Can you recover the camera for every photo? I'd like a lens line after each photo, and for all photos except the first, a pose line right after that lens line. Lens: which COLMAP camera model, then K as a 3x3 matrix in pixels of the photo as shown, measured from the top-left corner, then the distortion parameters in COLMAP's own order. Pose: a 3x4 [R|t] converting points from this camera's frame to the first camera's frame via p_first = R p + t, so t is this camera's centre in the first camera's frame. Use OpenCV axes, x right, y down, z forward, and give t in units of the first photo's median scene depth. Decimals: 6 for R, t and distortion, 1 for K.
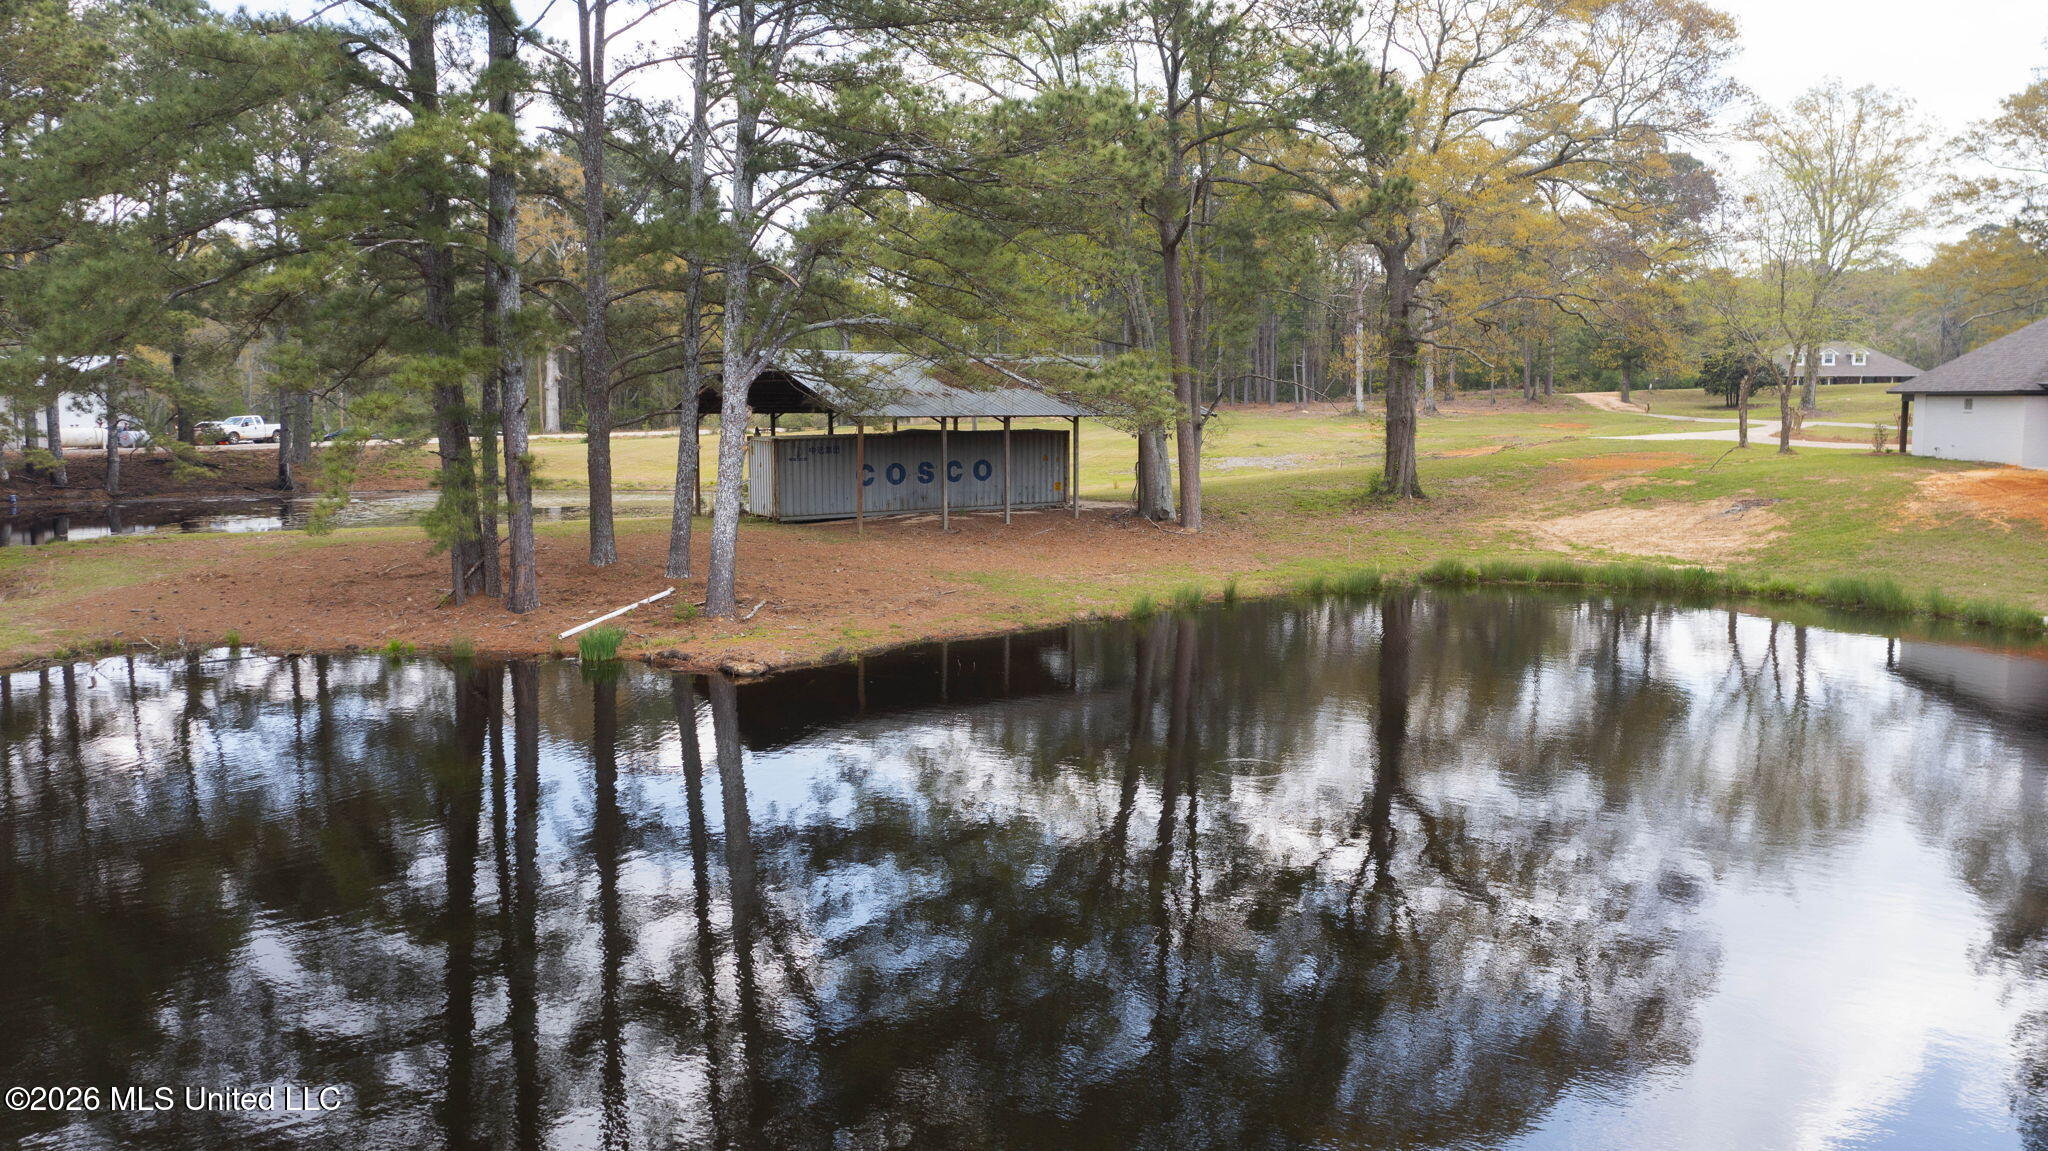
lens RADIAL K [[1665.4, 0, 1024.0], [0, 1665.4, 575.5], [0, 0, 1]] dist [0.004190, 0.008307]
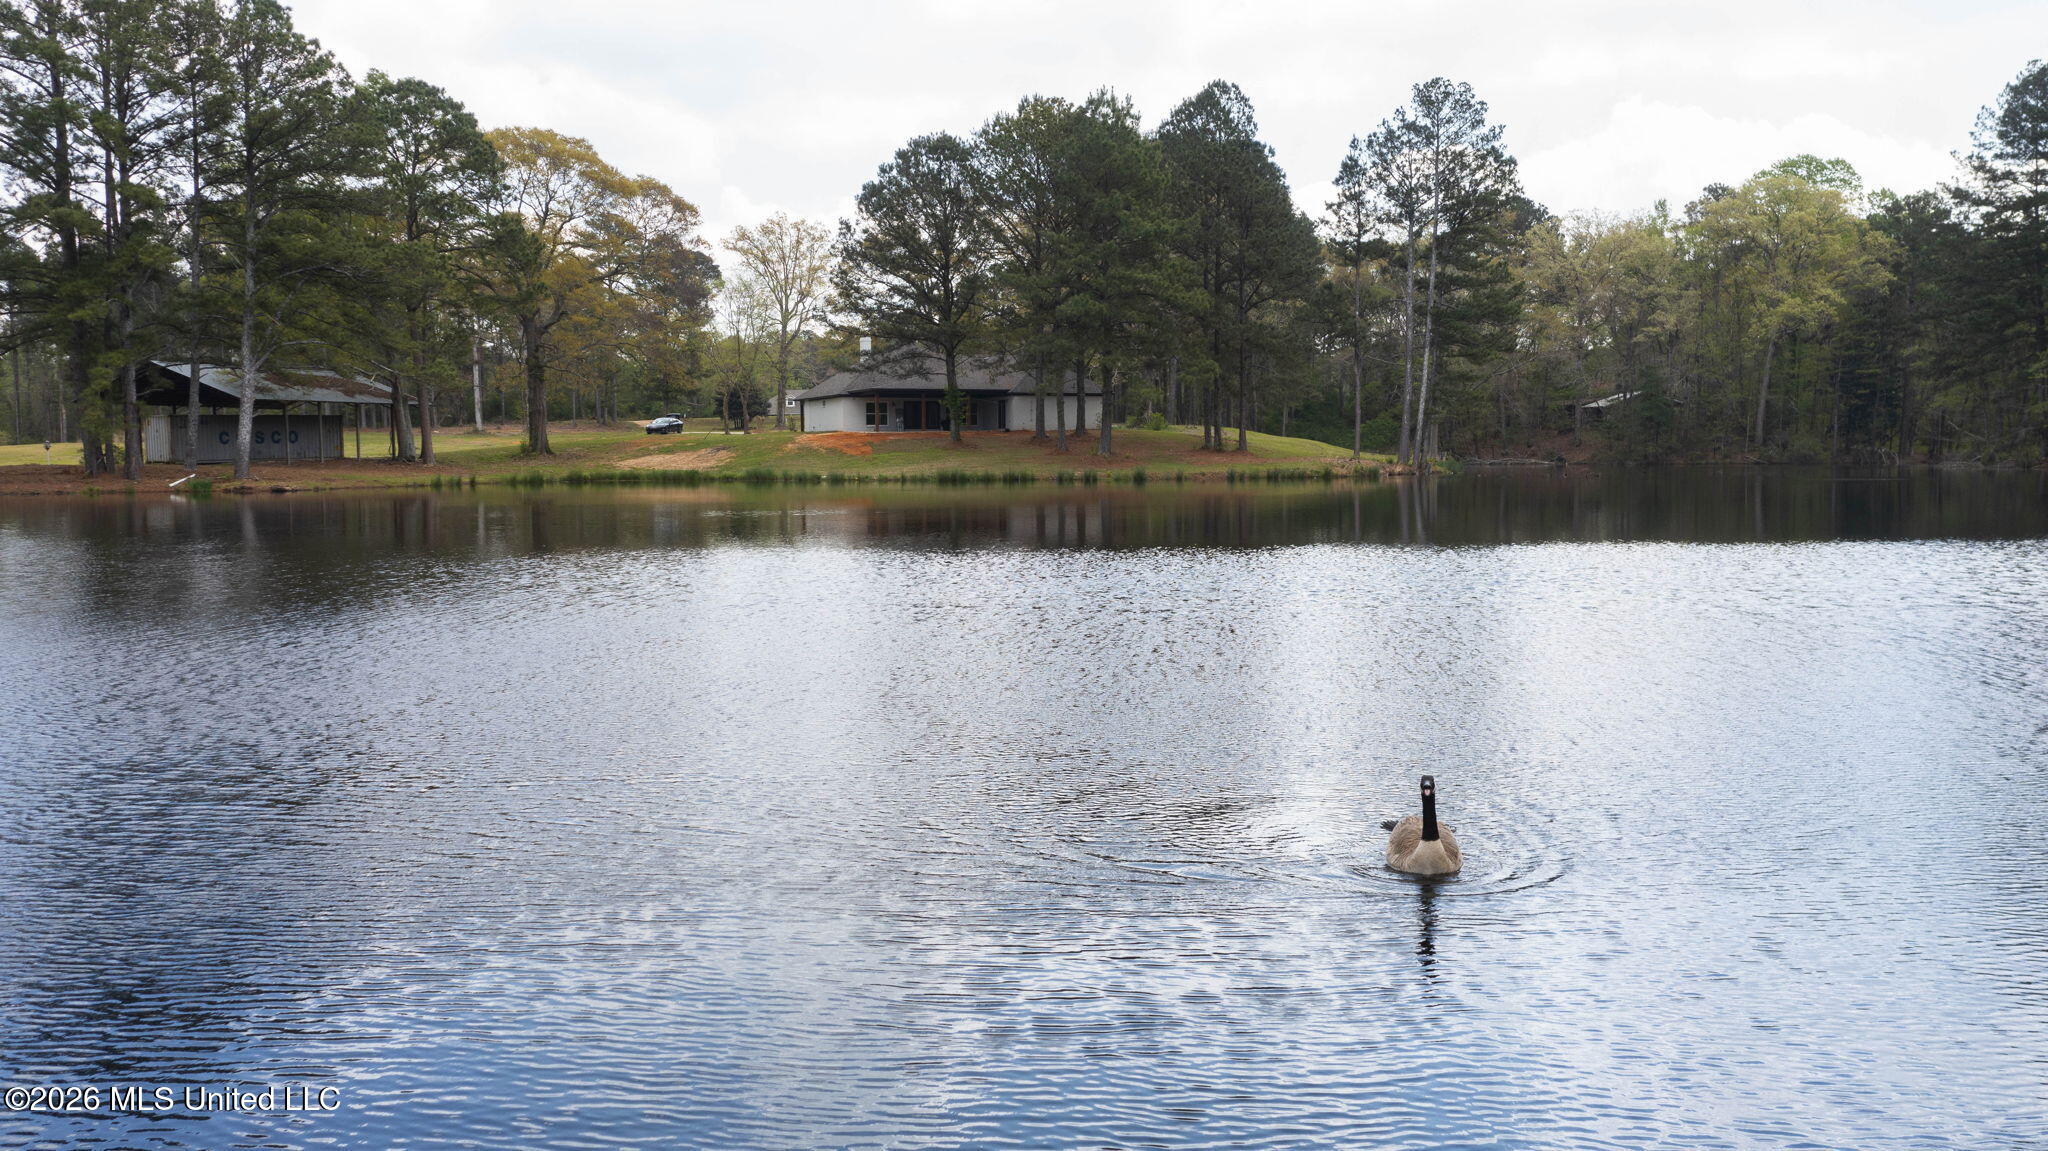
lens RADIAL K [[1665.4, 0, 1024.0], [0, 1665.4, 575.5], [0, 0, 1]] dist [0.004190, 0.008307]
pose [[0.854412, -0.046667, 0.517497, -0.174672], [0.064959, 0.997738, -0.017275, 0.098650], [-0.515520, 0.048376, 0.855511, -0.528298]]
